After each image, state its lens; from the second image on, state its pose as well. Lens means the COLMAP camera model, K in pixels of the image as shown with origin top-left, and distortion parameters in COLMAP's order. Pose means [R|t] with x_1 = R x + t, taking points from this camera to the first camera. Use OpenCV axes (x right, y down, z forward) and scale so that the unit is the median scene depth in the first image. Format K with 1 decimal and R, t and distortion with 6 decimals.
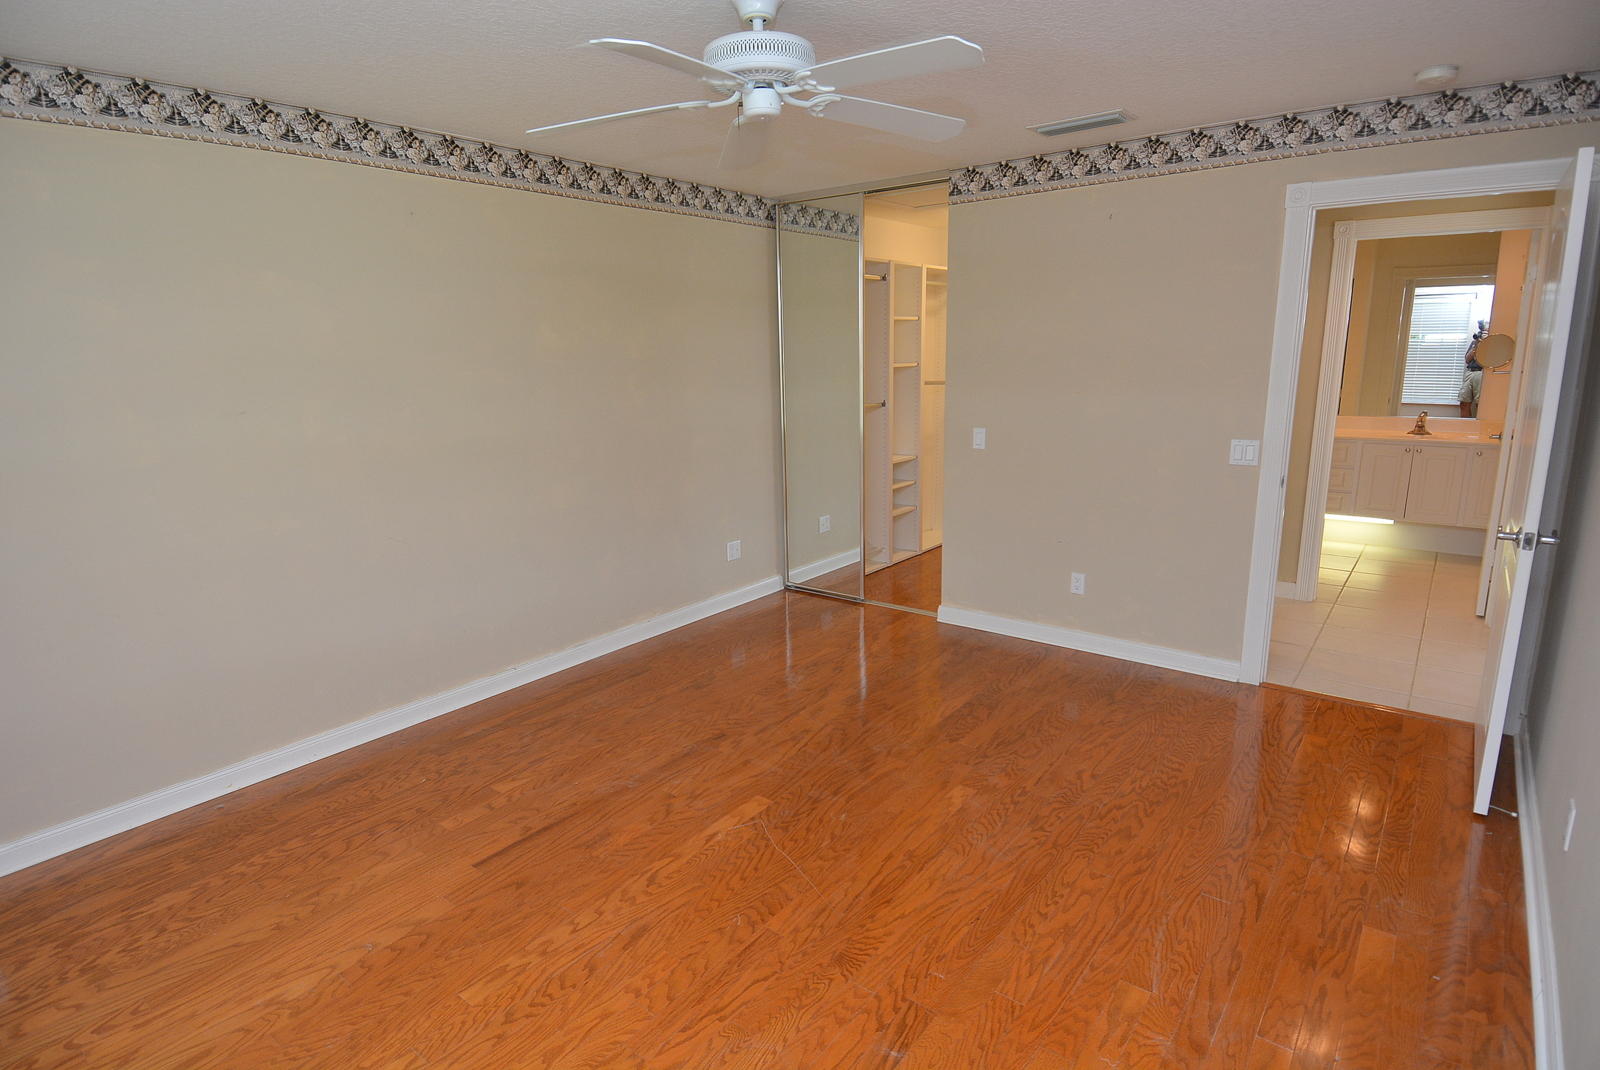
lens RADIAL K [[835.8, 0, 809.0], [0, 835.8, 521.7], [0, 0, 1]] dist [0.038230, -0.040490]
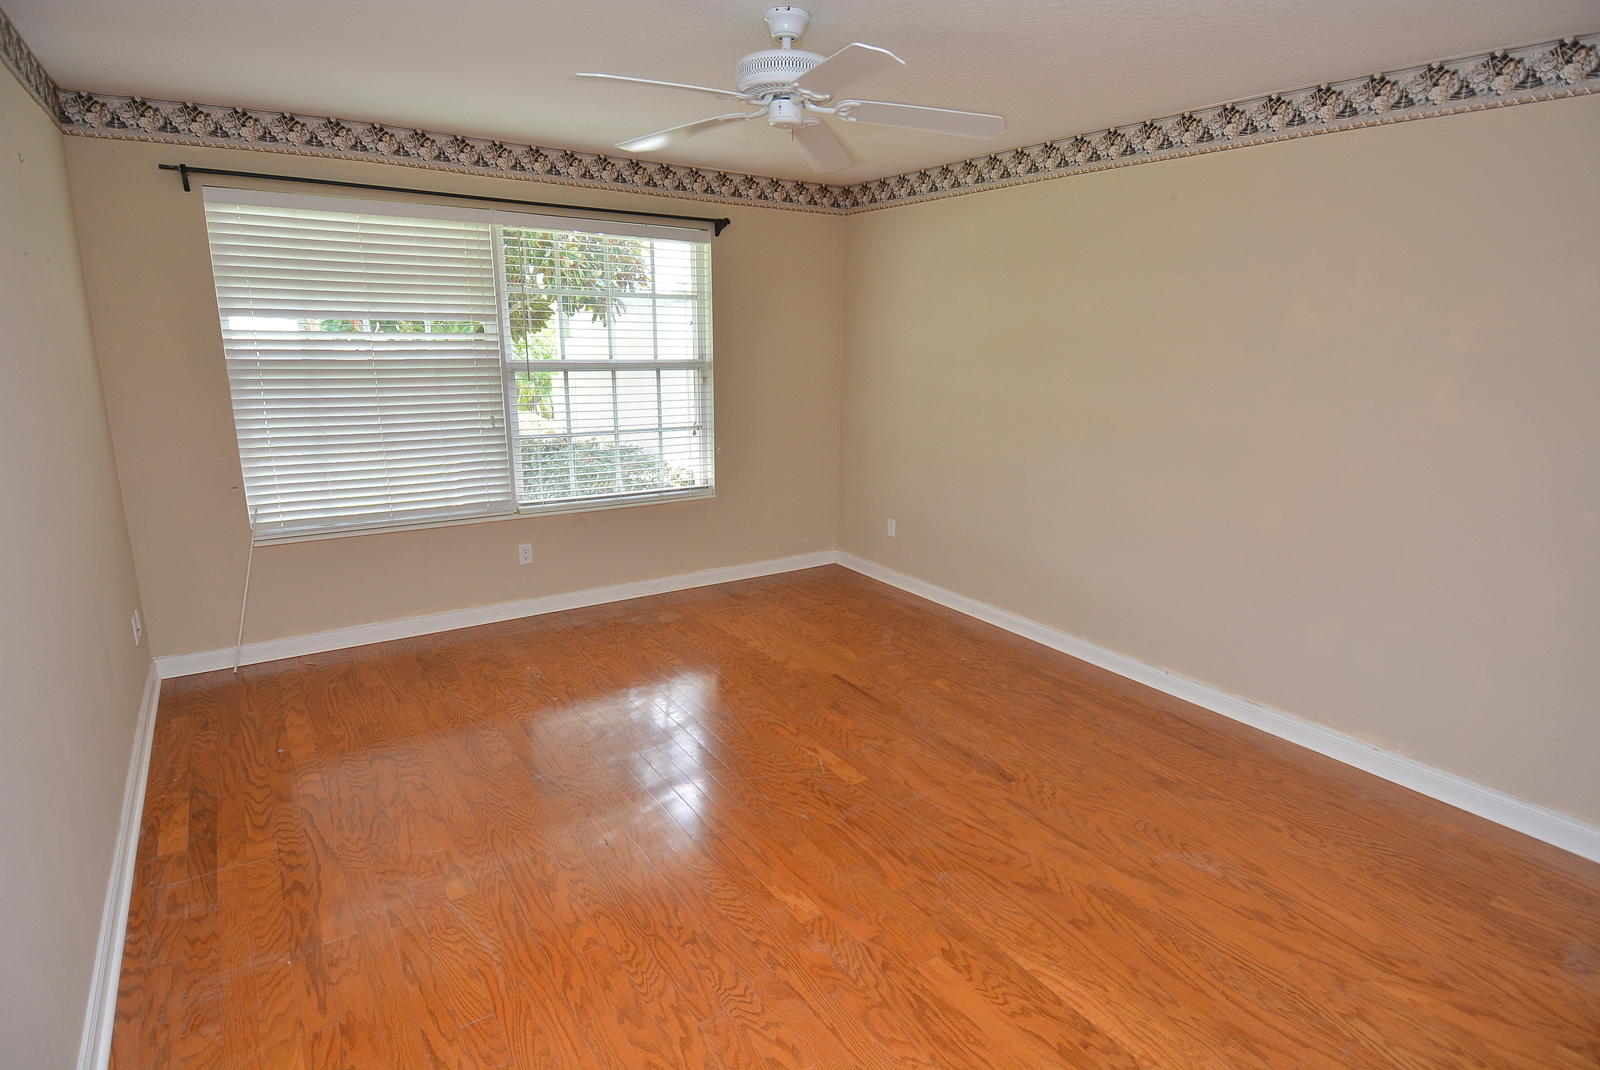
lens RADIAL K [[835.8, 0, 802.7], [0, 835.8, 519.8], [0, 0, 1]] dist [0.038230, -0.040490]
pose [[-0.314284, 0.225111, -0.922253, 0.936413], [-0.199016, 0.934268, 0.295864, -0.281217], [0.928234, 0.276528, -0.248825, 1.243292]]
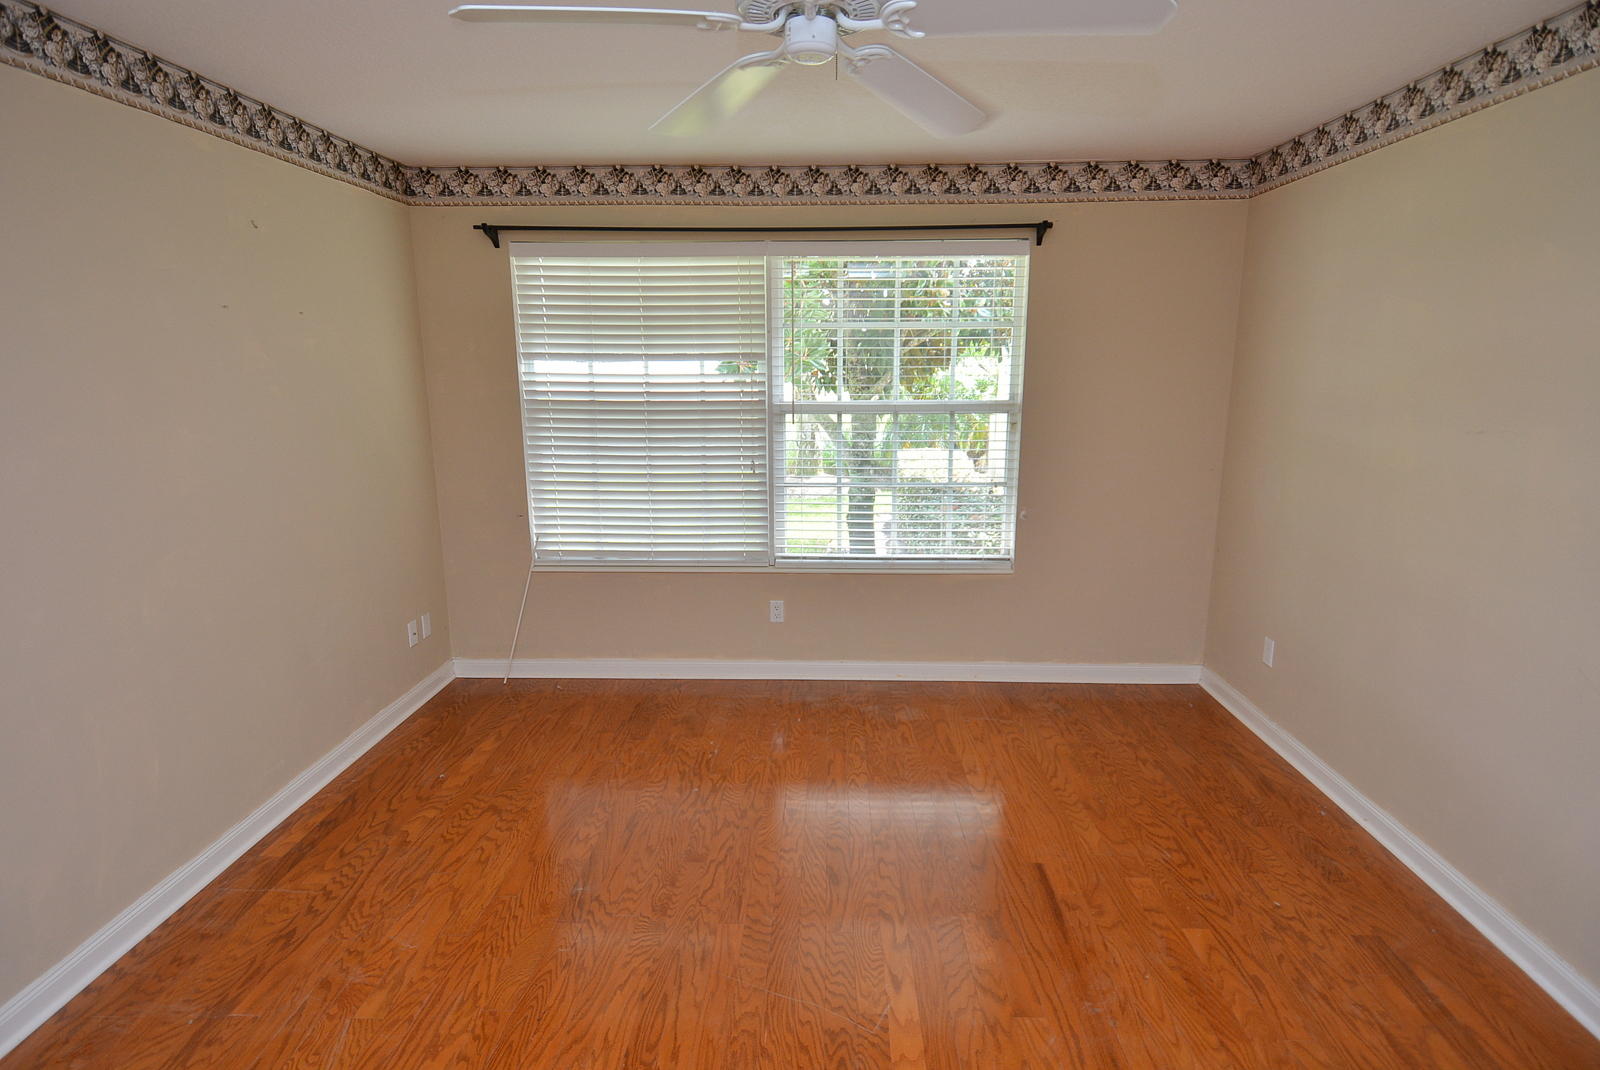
lens RADIAL K [[835.8, 0, 806.7], [0, 835.8, 531.6], [0, 0, 1]] dist [0.038230, -0.040490]
pose [[-0.807646, 0.137762, -0.573350, 0.363450], [-0.100139, 0.926159, 0.363595, -0.310721], [0.581103, 0.351070, -0.734213, 1.446520]]
